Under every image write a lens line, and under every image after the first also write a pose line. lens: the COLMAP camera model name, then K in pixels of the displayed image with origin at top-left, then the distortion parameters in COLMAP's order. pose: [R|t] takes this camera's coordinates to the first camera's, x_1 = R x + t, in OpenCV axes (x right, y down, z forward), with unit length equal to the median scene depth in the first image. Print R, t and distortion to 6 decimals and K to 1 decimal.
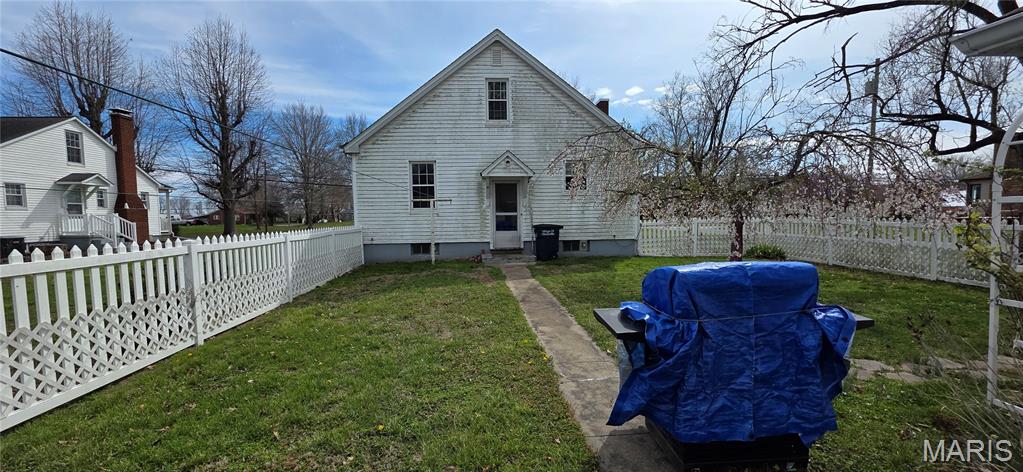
lens RADIAL K [[407.7, 0, 508.3], [0, 407.7, 241.3], [0, 0, 1]] dist [-0.000846, 0.001098]
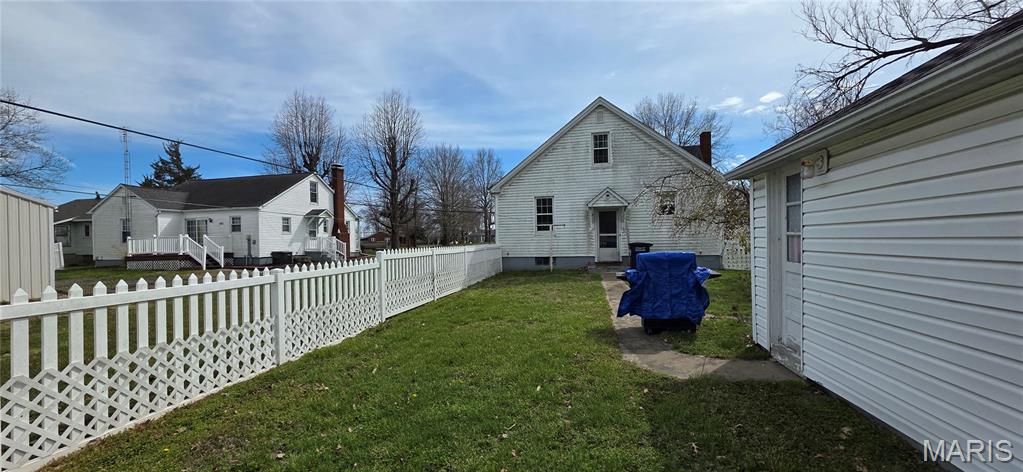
lens RADIAL K [[407.7, 0, 508.1], [0, 407.7, 239.3], [0, 0, 1]] dist [-0.000846, 0.001098]
pose [[0.958888, -0.003364, -0.283765, 0.058436], [-0.012919, 0.998376, -0.055492, 0.022911], [0.283491, 0.056876, 0.957287, -0.320914]]
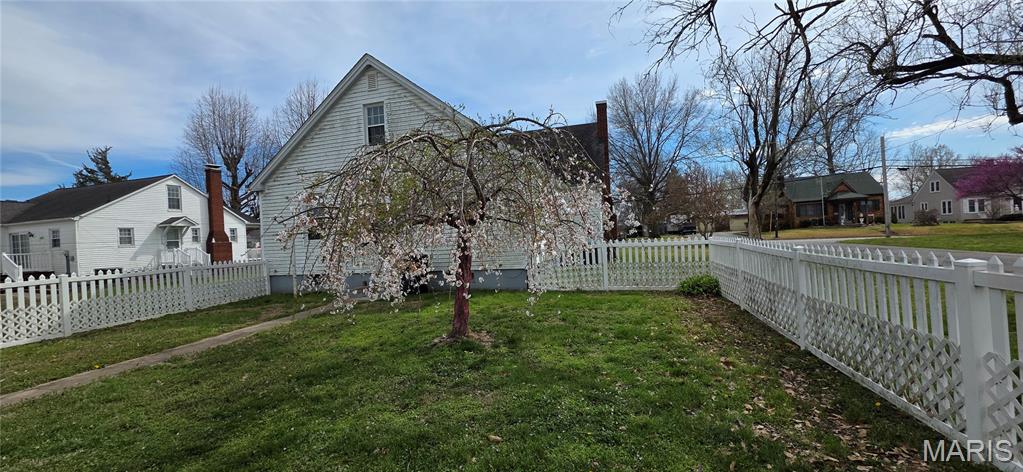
lens RADIAL K [[407.7, 0, 512.0], [0, 407.7, 239.0], [0, 0, 1]] dist [-0.000846, 0.001098]
pose [[0.940570, -0.030709, -0.338208, 0.584194], [0.015573, 0.998756, -0.047375, -0.027654], [0.339242, 0.039293, 0.939878, 0.213667]]
